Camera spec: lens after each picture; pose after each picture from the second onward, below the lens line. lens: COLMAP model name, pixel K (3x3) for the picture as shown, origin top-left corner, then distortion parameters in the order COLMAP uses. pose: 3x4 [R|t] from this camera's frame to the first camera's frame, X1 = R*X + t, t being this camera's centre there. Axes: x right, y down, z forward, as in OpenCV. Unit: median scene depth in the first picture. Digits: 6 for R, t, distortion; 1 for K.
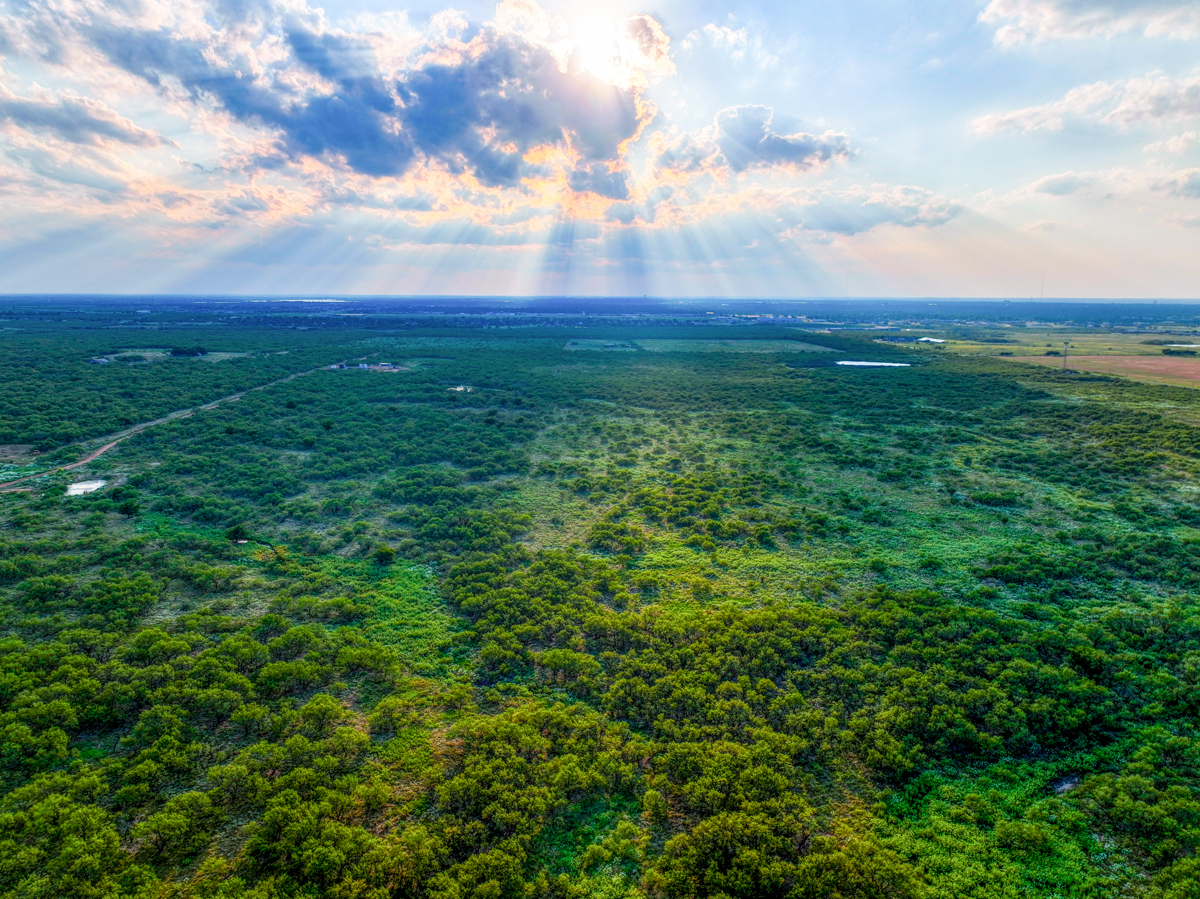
lens RADIAL K [[896.0, 0, 600.8], [0, 896.0, 454.1], [0, 0, 1]] dist [0.006027, 0.013201]
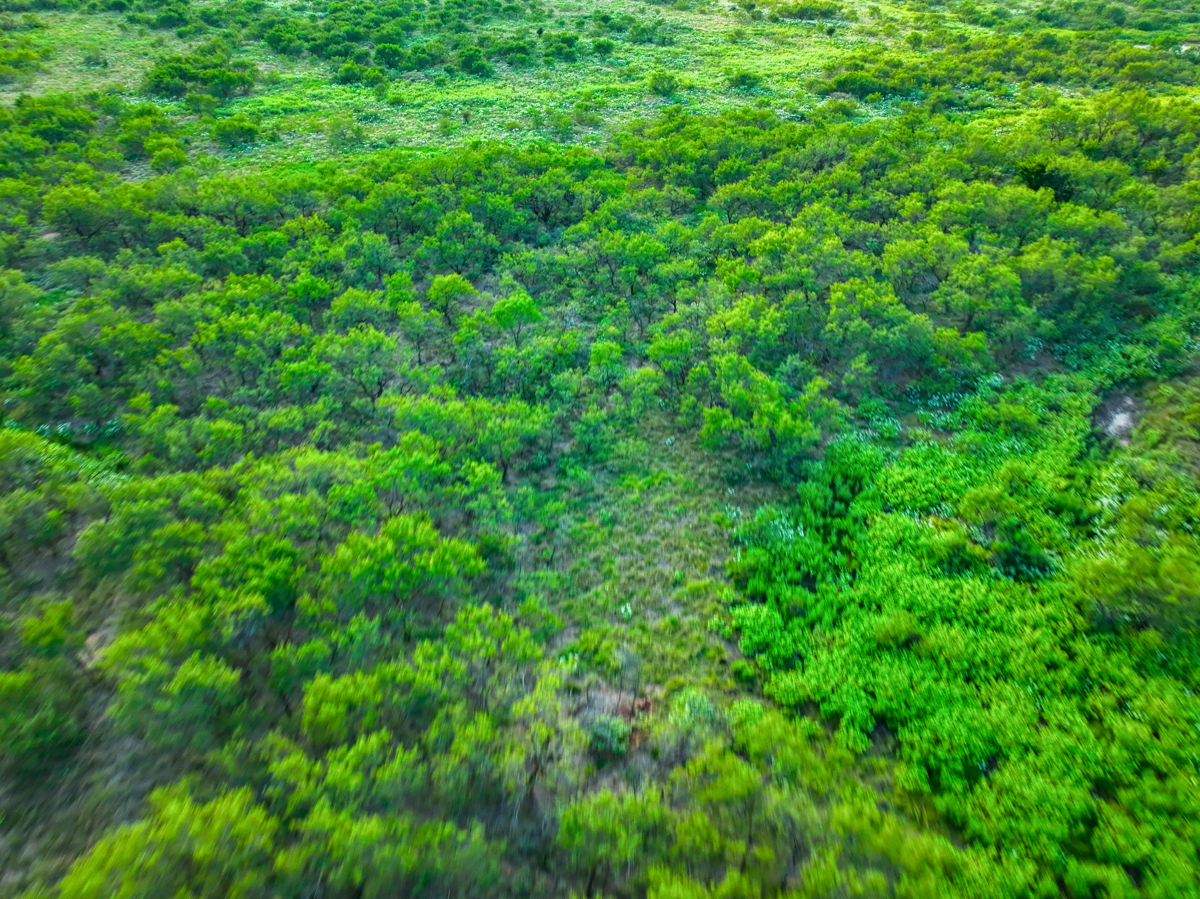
lens RADIAL K [[896.0, 0, 602.6], [0, 896.0, 451.1], [0, 0, 1]] dist [0.006027, 0.013201]
pose [[0.961836, -0.155285, 0.225296, 0.140922], [0.059392, 0.922218, 0.382081, 0.165481], [-0.267104, -0.354118, 0.896245, 0.555544]]
